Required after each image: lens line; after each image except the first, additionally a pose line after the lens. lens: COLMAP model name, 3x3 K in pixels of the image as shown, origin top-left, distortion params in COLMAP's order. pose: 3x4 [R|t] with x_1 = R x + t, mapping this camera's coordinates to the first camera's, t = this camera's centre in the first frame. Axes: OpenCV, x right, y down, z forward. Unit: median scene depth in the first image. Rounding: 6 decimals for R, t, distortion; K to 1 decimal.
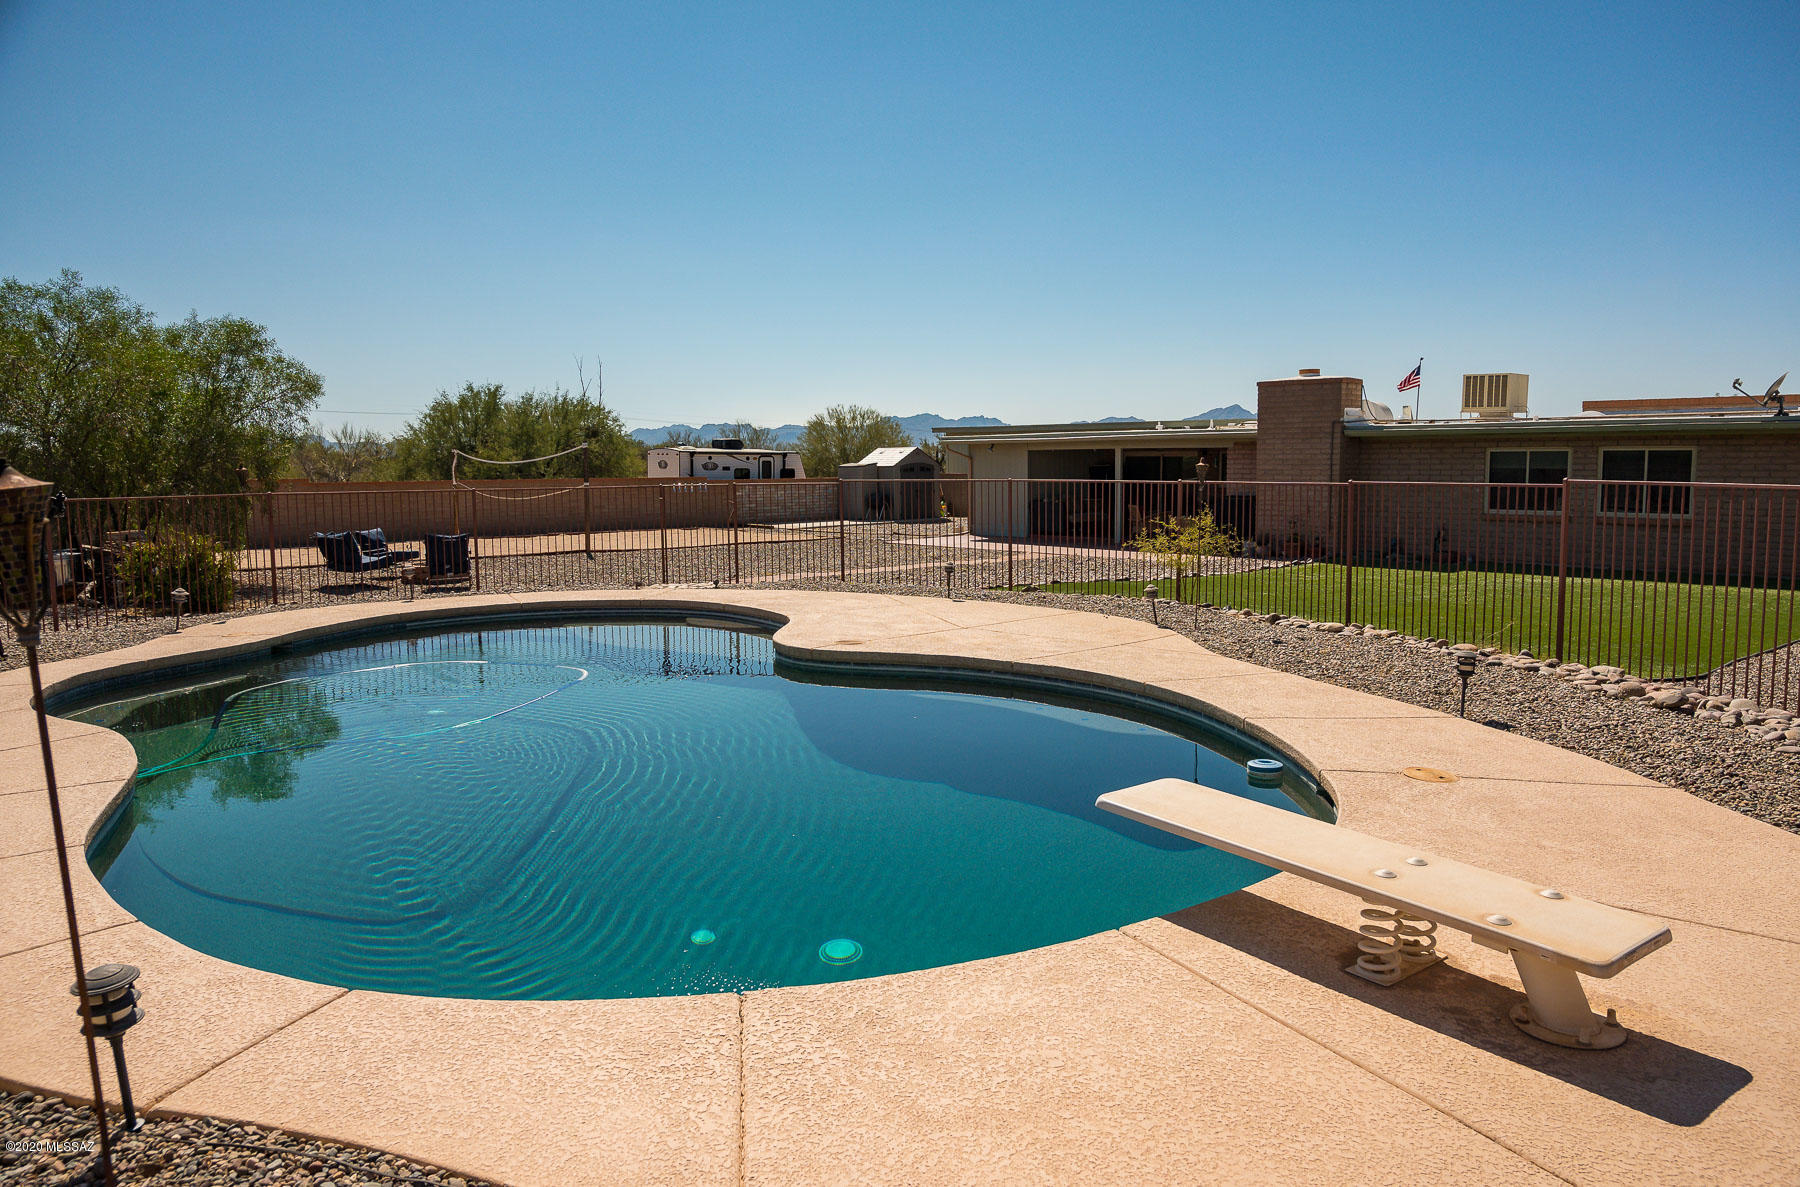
lens RADIAL K [[1267.8, 0, 900.0], [0, 1267.8, 593.5], [0, 0, 1]] dist [0.004829, 0.000652]
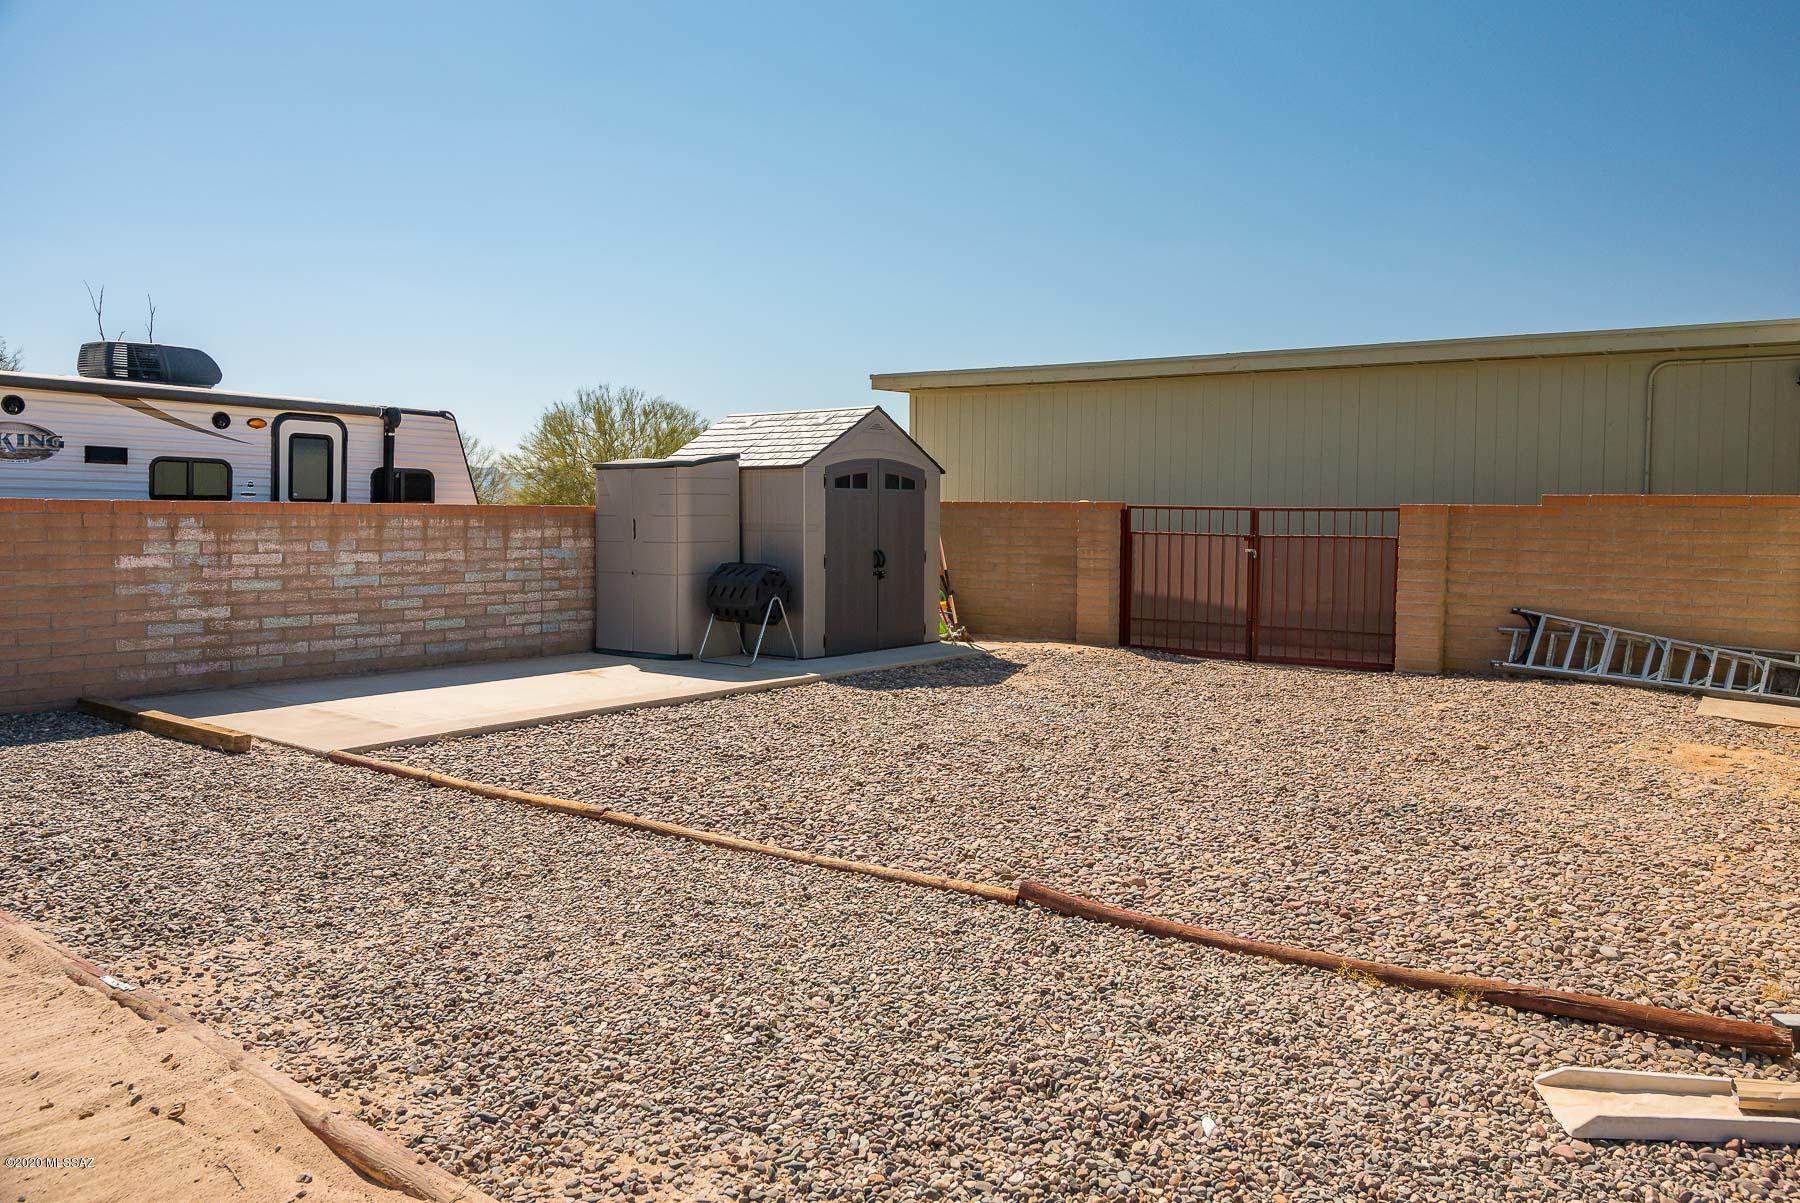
lens RADIAL K [[1315.8, 0, 900.0], [0, 1315.8, 601.5], [0, 0, 1]] dist [-0.002354, -0.000552]
pose [[0.984454, 0.001902, 0.175633, -0.034519], [0.004777, 0.999281, -0.037600, -0.059705], [-0.175579, 0.037854, 0.983737, 0.711281]]
